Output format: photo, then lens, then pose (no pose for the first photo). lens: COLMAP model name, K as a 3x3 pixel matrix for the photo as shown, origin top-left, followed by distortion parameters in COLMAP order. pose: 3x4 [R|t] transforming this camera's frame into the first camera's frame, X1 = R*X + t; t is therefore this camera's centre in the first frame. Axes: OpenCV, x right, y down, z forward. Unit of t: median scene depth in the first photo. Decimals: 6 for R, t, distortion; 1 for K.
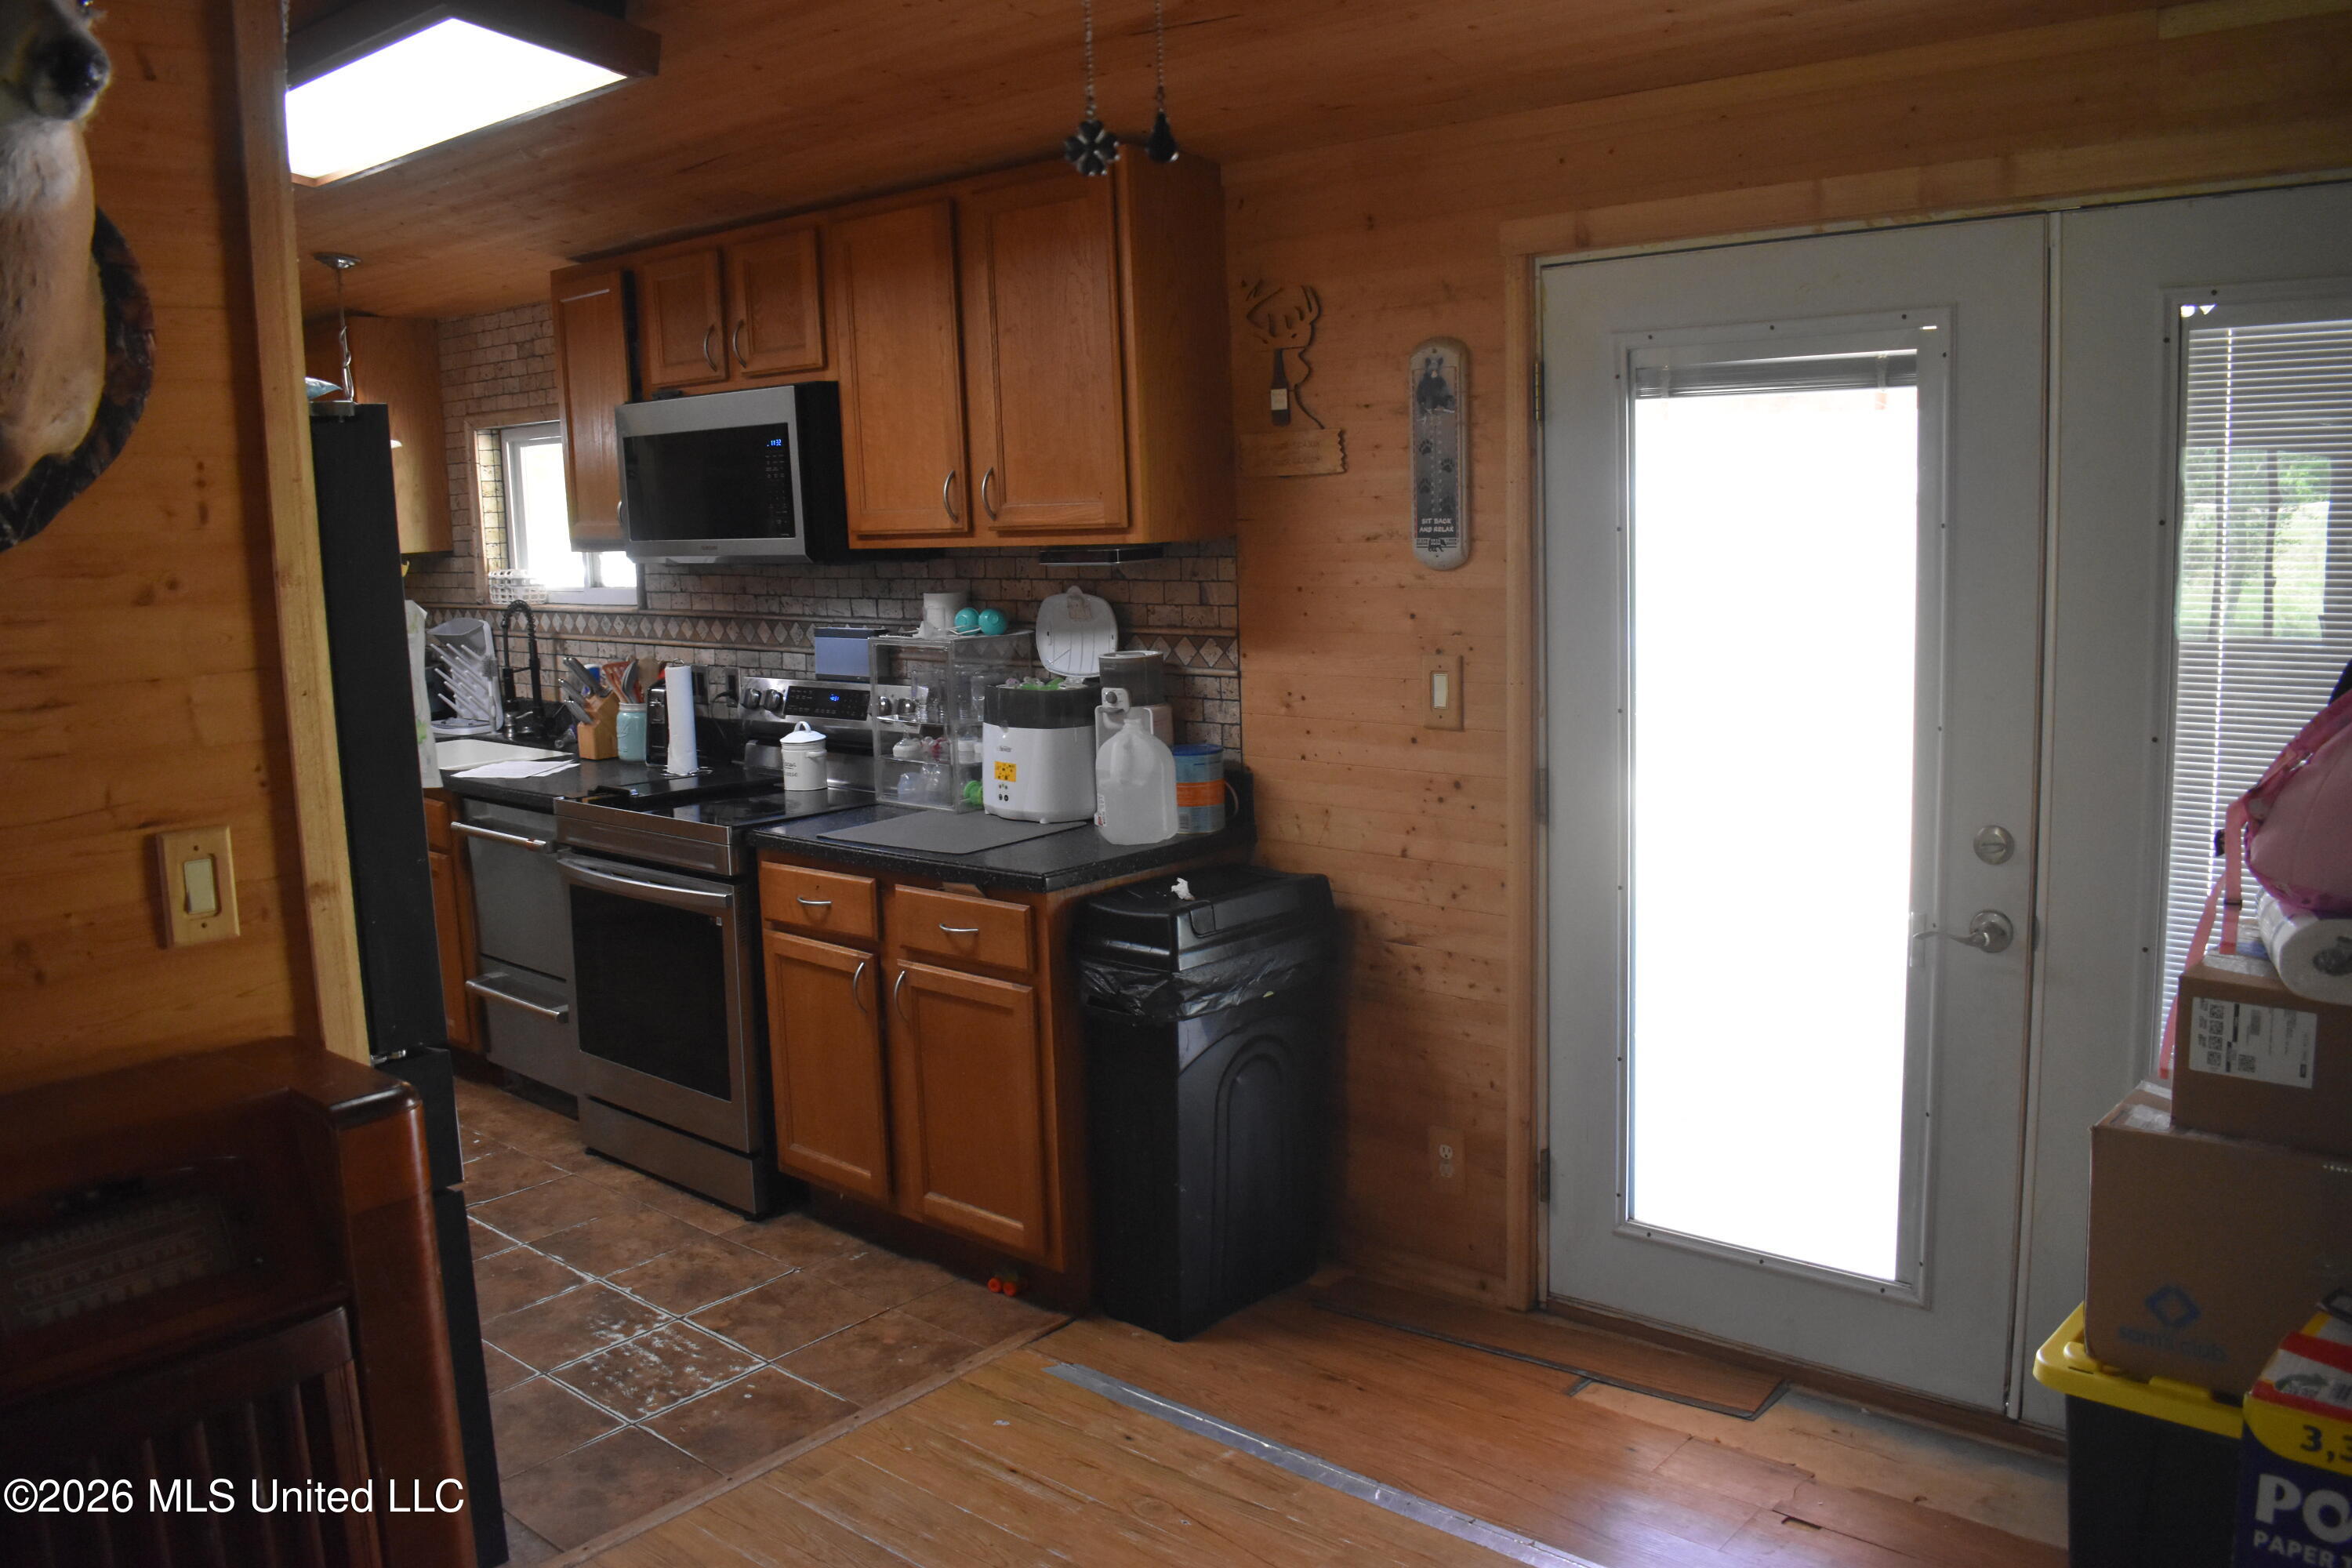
lens RADIAL K [[1840.9, 0, 1168.4], [0, 1840.9, 776.0], [0, 0, 1]] dist [-0.086764, 0.002746]
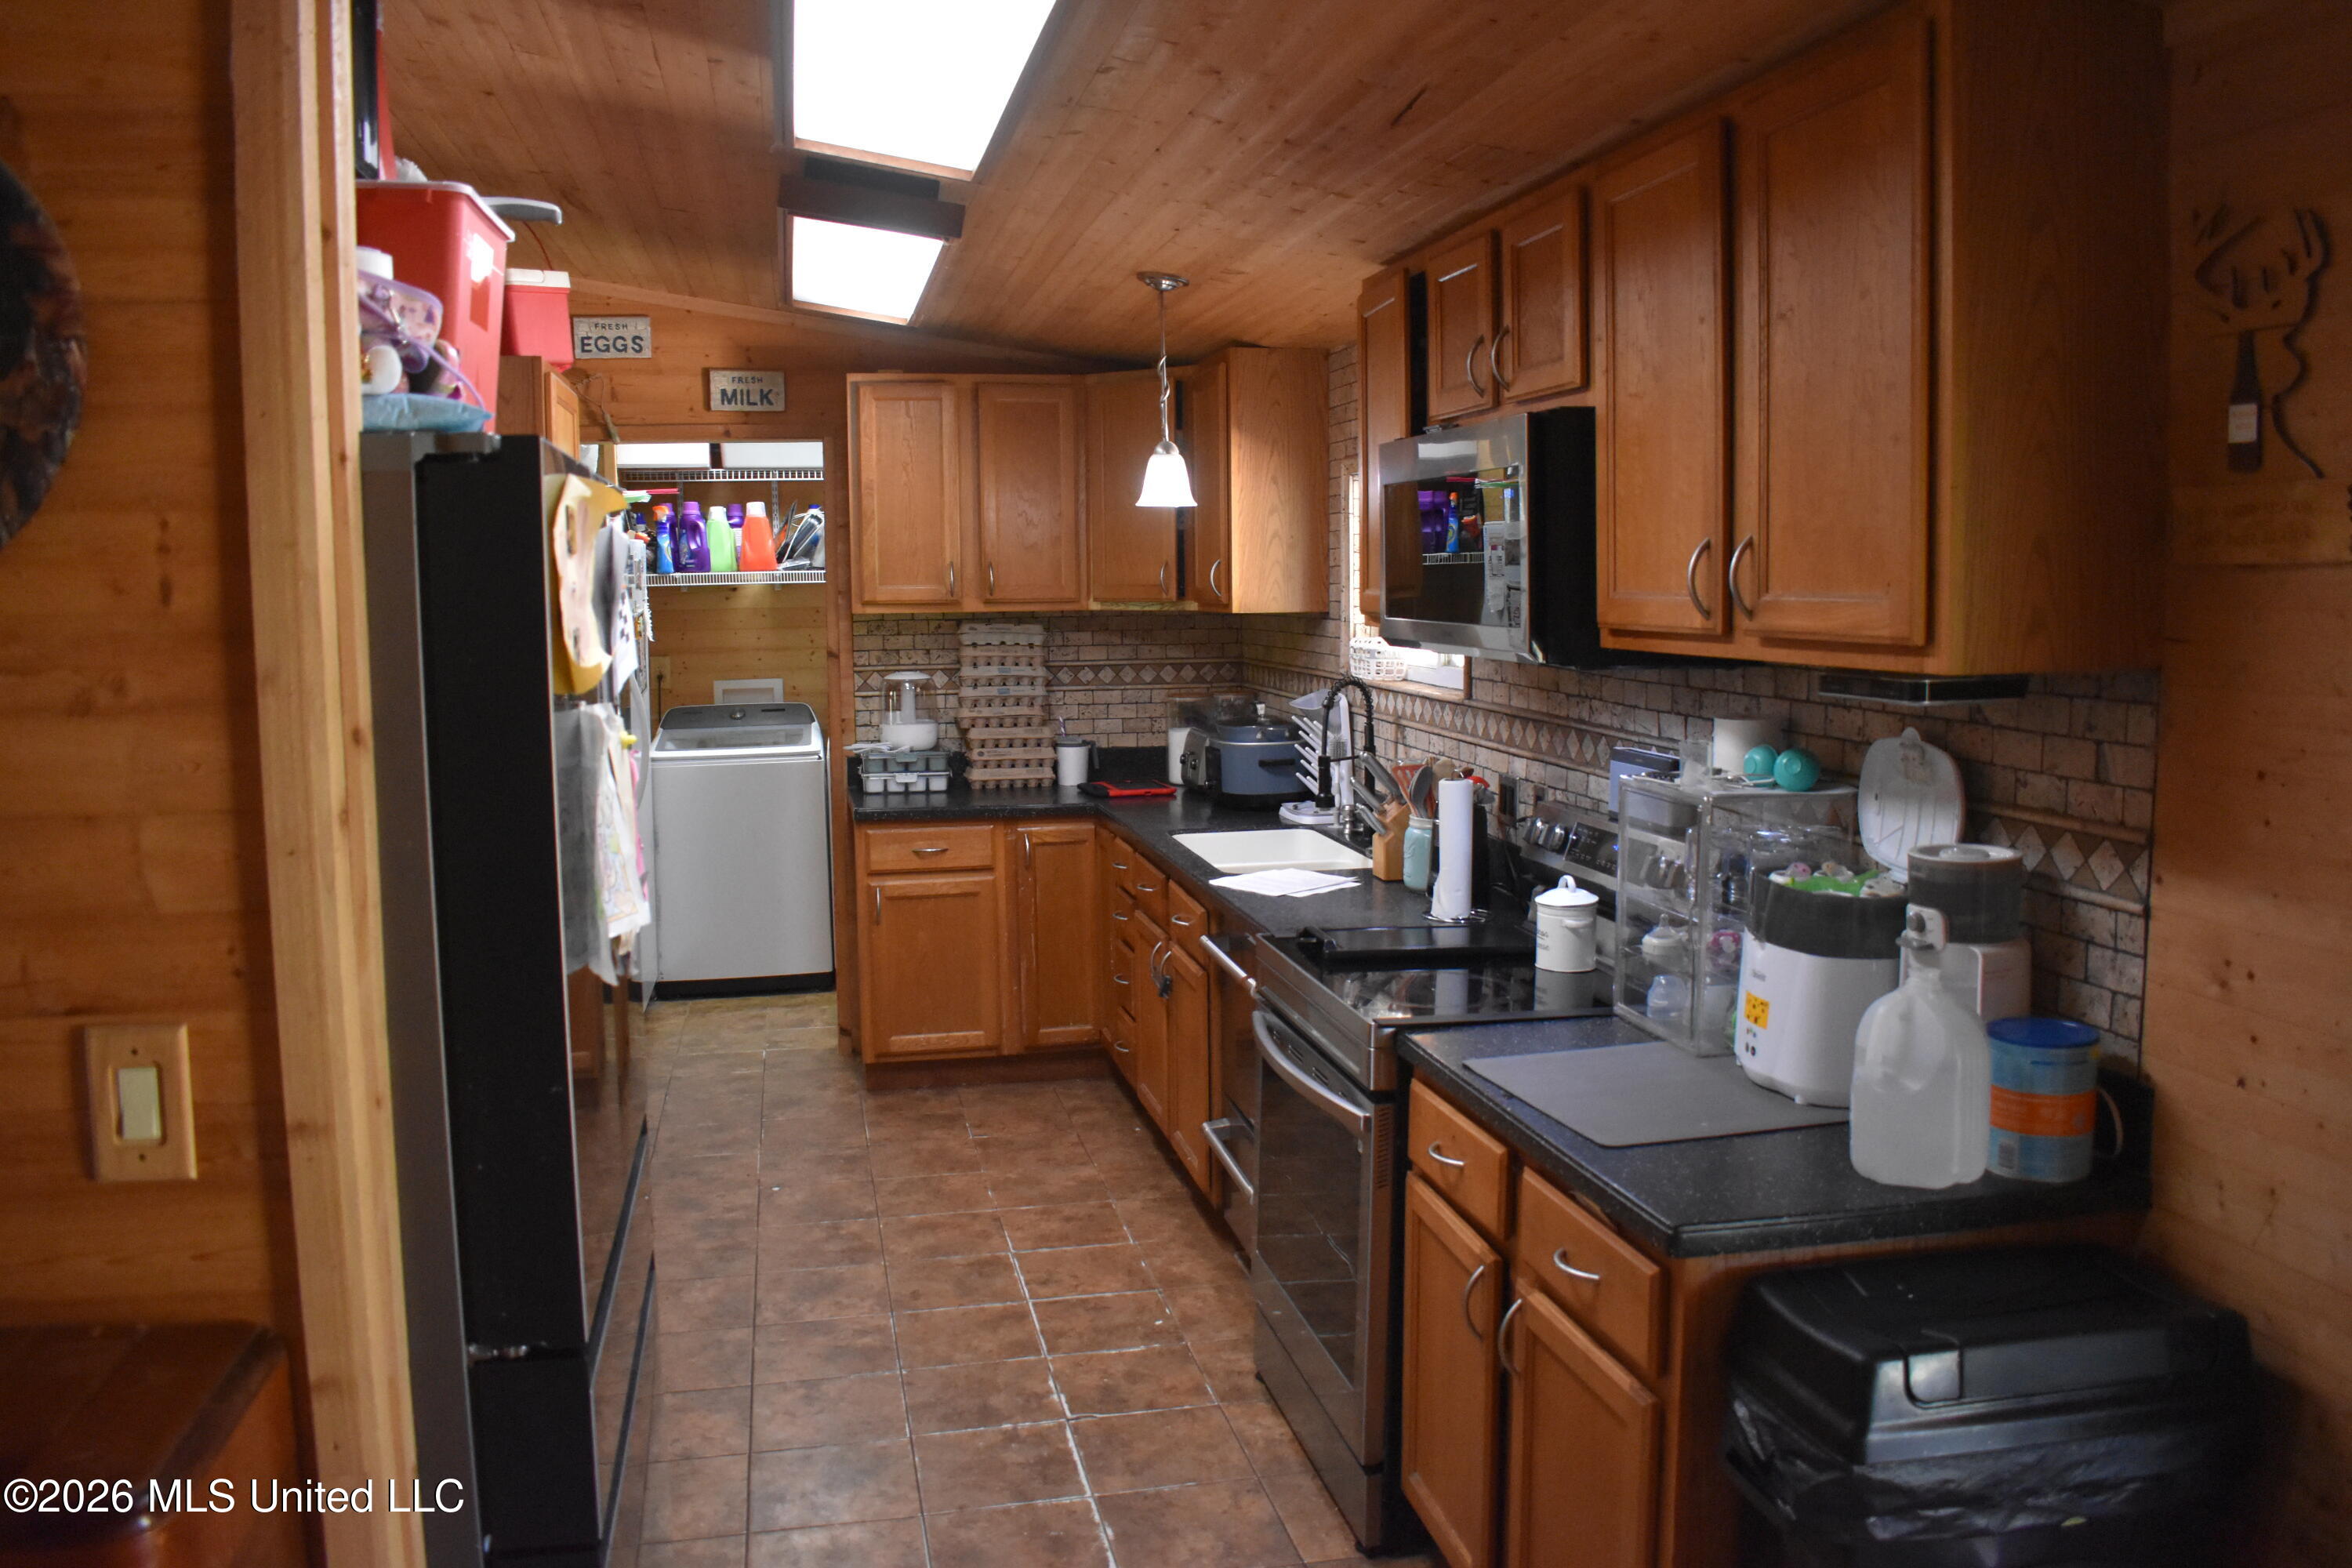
lens RADIAL K [[1840.9, 0, 1168.4], [0, 1840.9, 776.0], [0, 0, 1]] dist [-0.086764, 0.002746]
pose [[0.801311, 0.090373, -0.591383, 0.118560], [-0.106310, 0.994302, 0.007897, -0.068638], [0.588727, 0.056542, 0.806352, 0.375613]]
